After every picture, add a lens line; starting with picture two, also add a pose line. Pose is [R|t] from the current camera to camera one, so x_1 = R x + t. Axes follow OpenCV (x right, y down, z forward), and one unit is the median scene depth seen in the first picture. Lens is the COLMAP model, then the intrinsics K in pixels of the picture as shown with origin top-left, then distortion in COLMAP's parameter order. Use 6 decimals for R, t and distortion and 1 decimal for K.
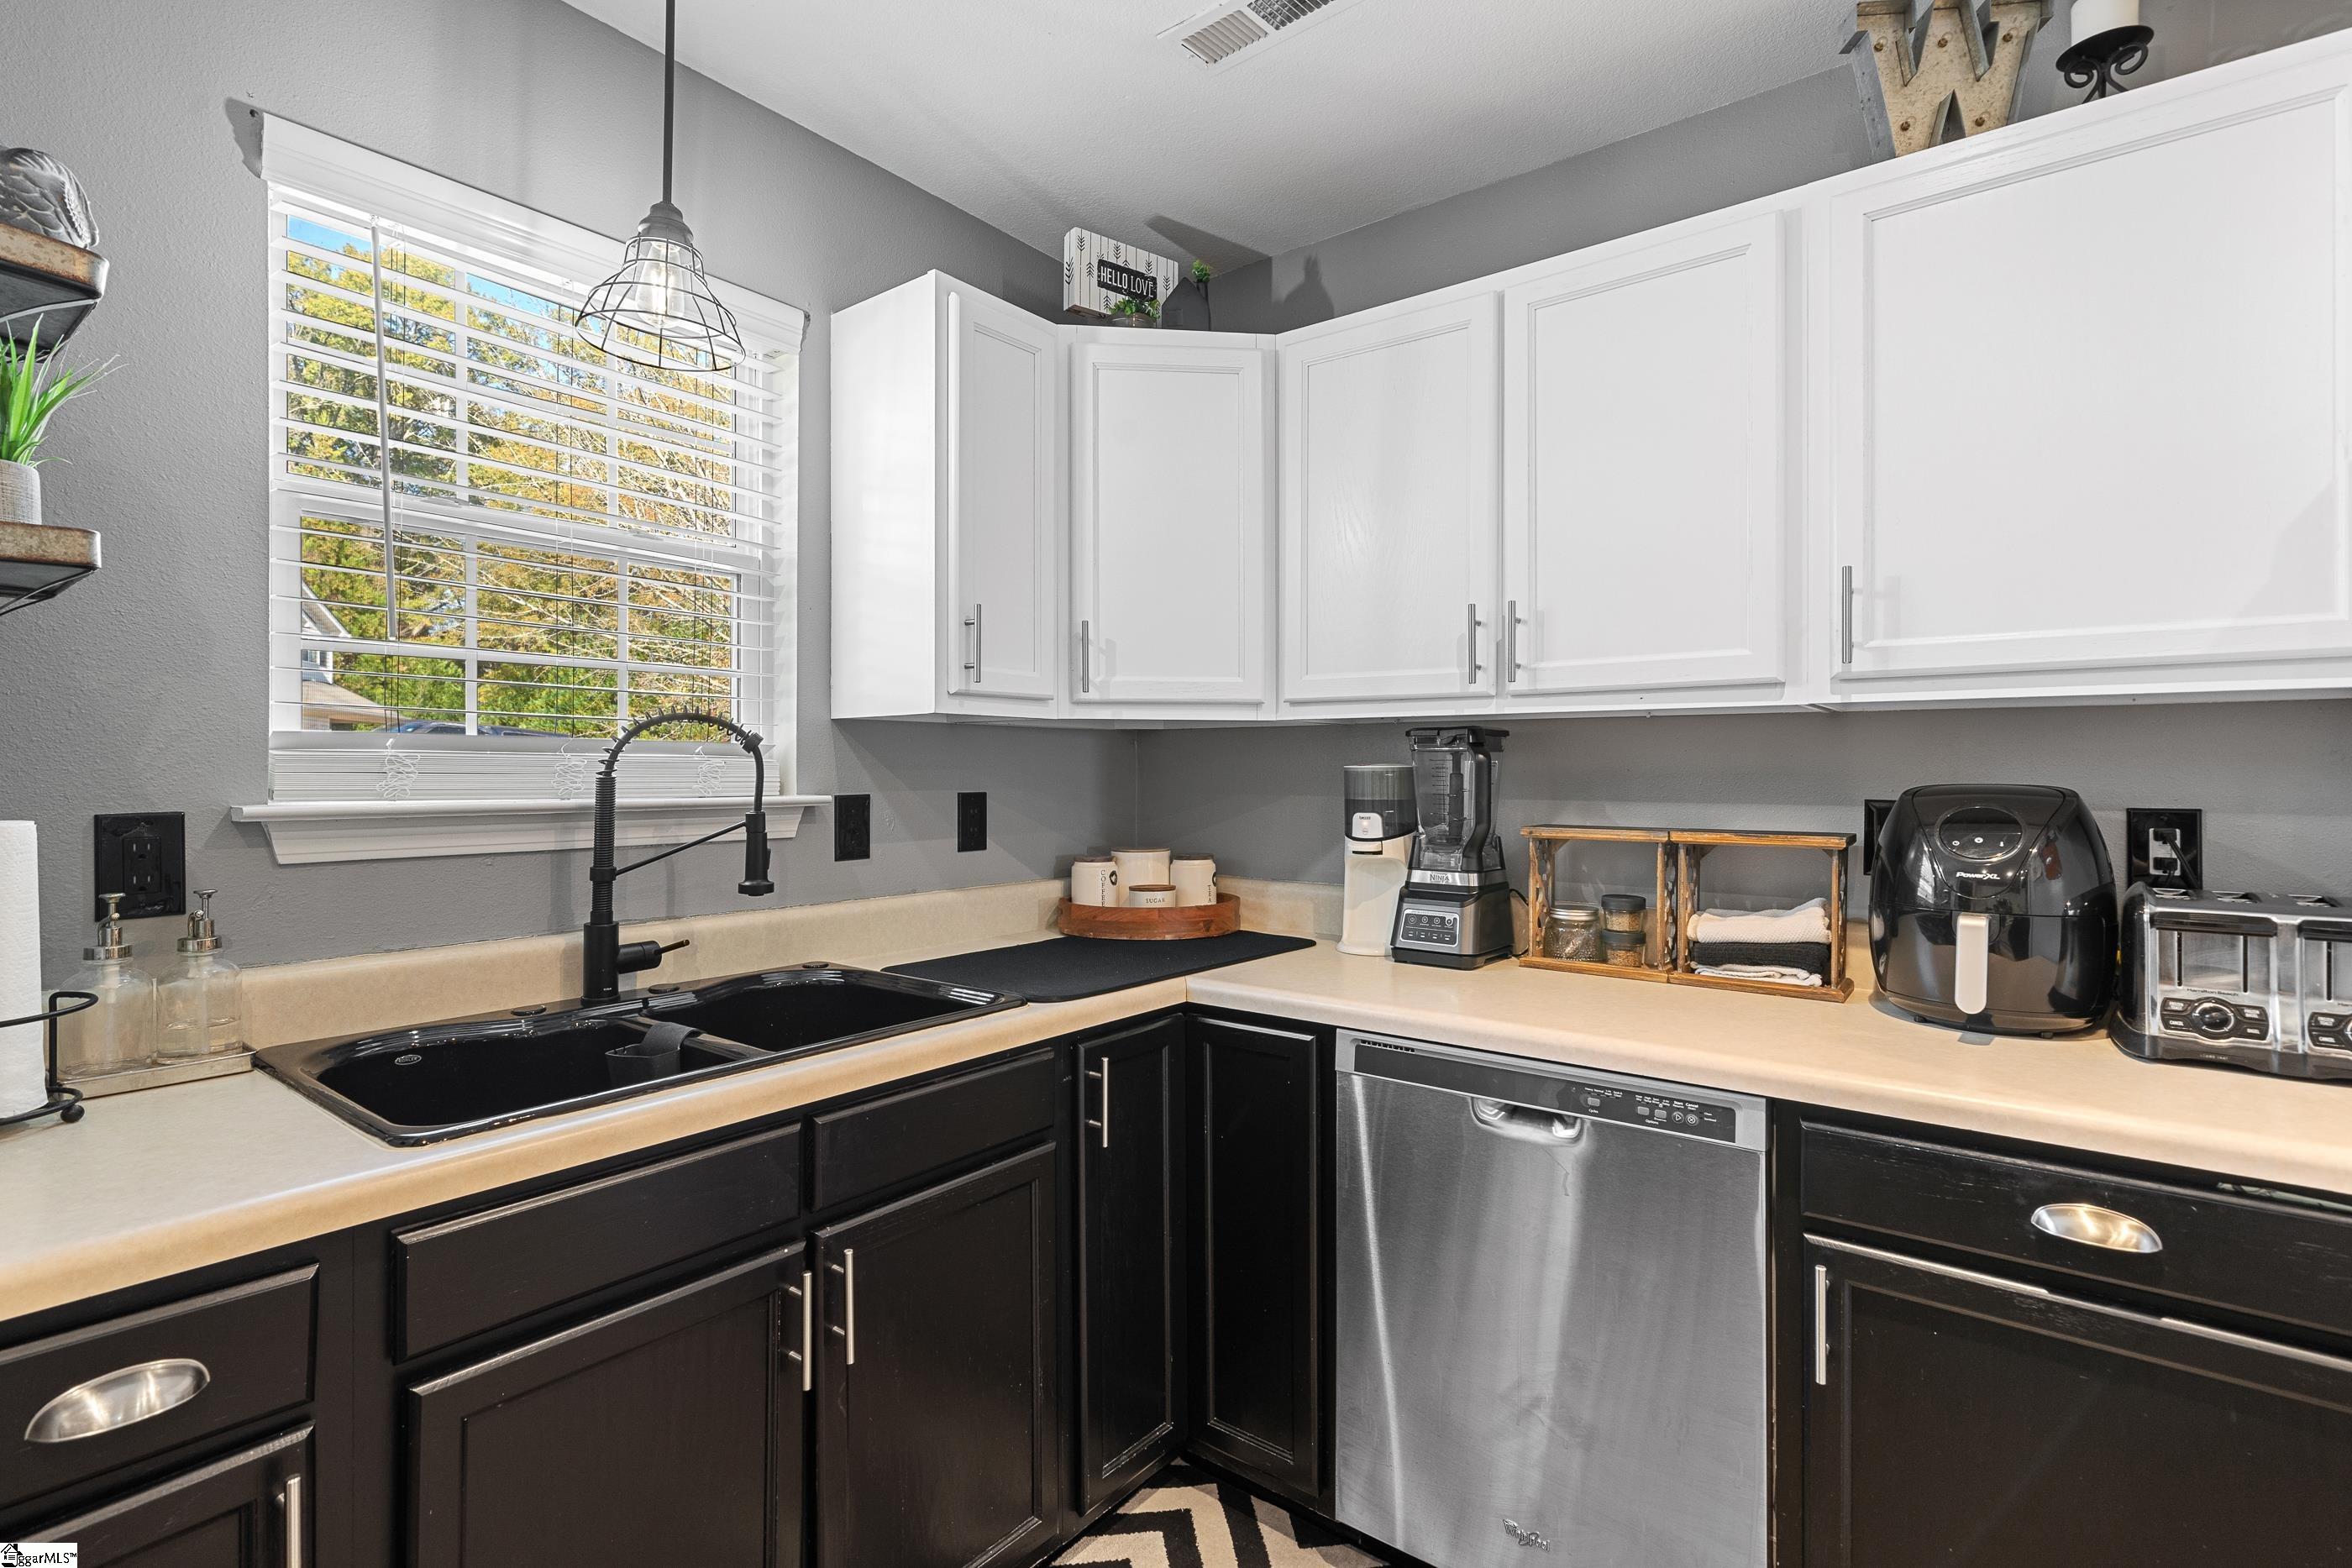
lens RADIAL K [[1091.2, 0, 1171.8], [0, 1091.2, 771.8], [0, 0, 1]] dist [-0.000441, 0.001072]
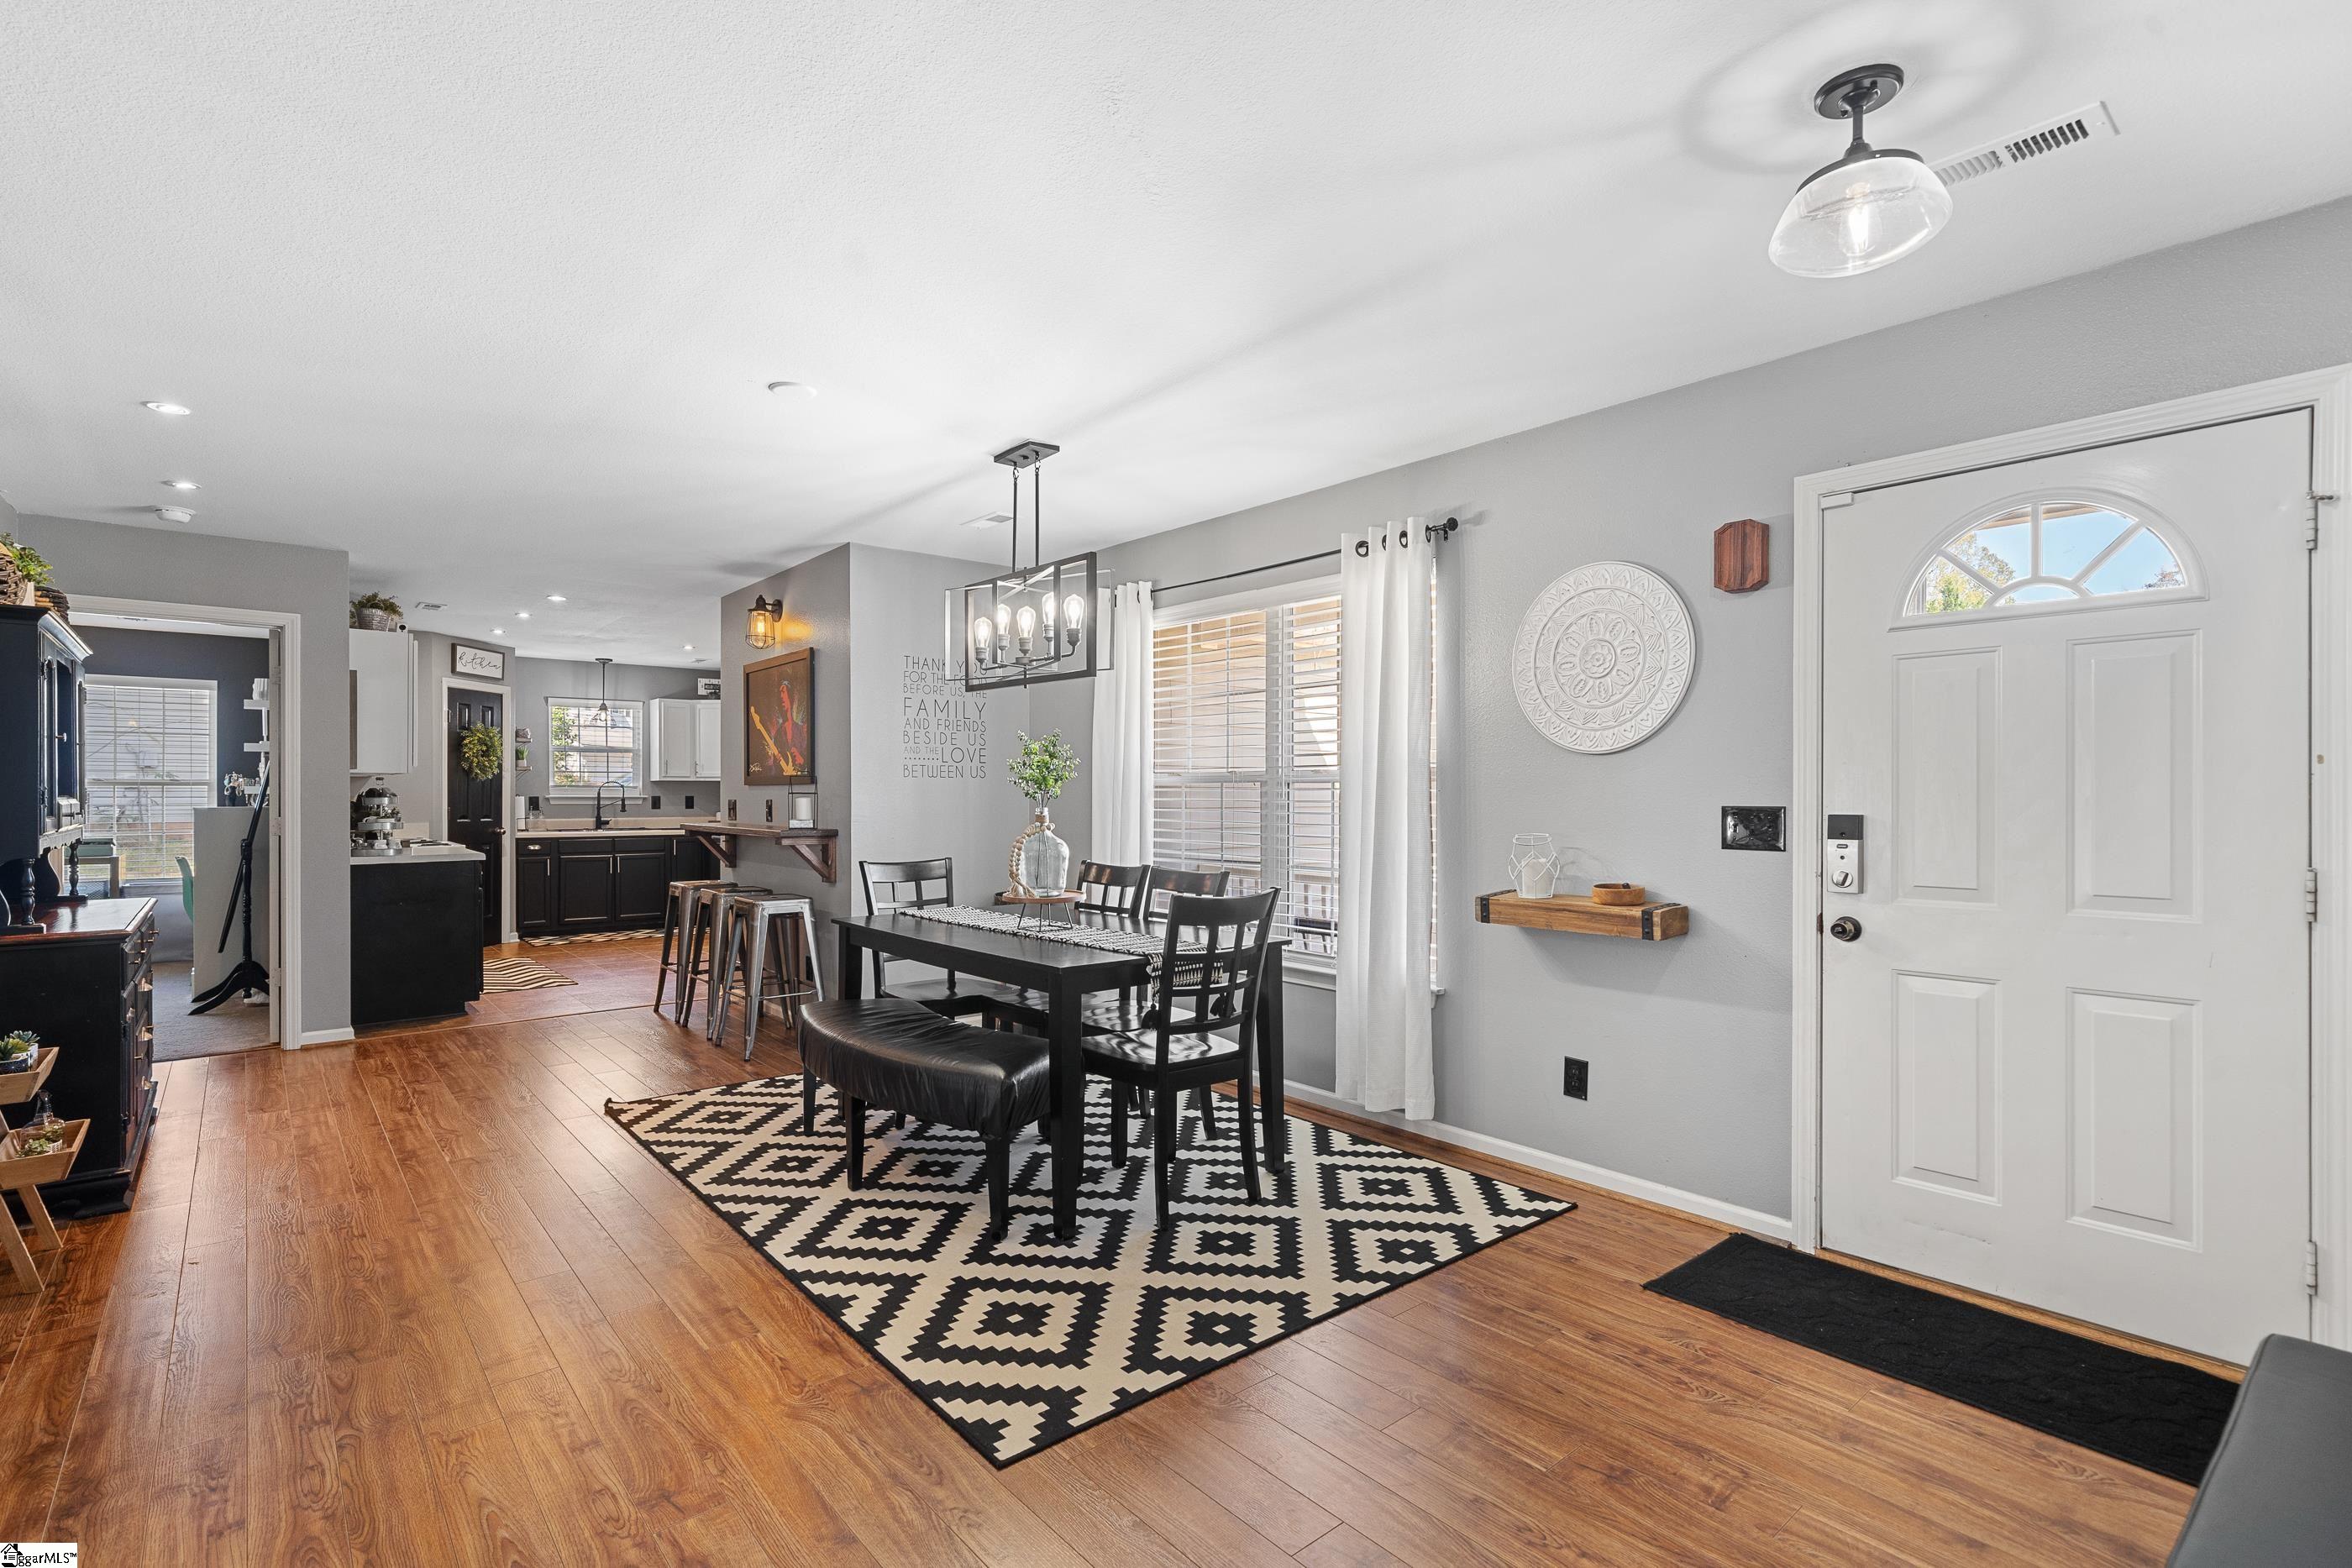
lens RADIAL K [[1091.2, 0, 1176.4], [0, 1091.2, 787.9], [0, 0, 1]] dist [-0.000441, 0.001072]
pose [[0.982781, -0.000986, -0.184774, 3.632227], [-0.000151, 0.999981, -0.006135, 0.018949], [0.184777, 0.006057, 0.982762, -4.221532]]
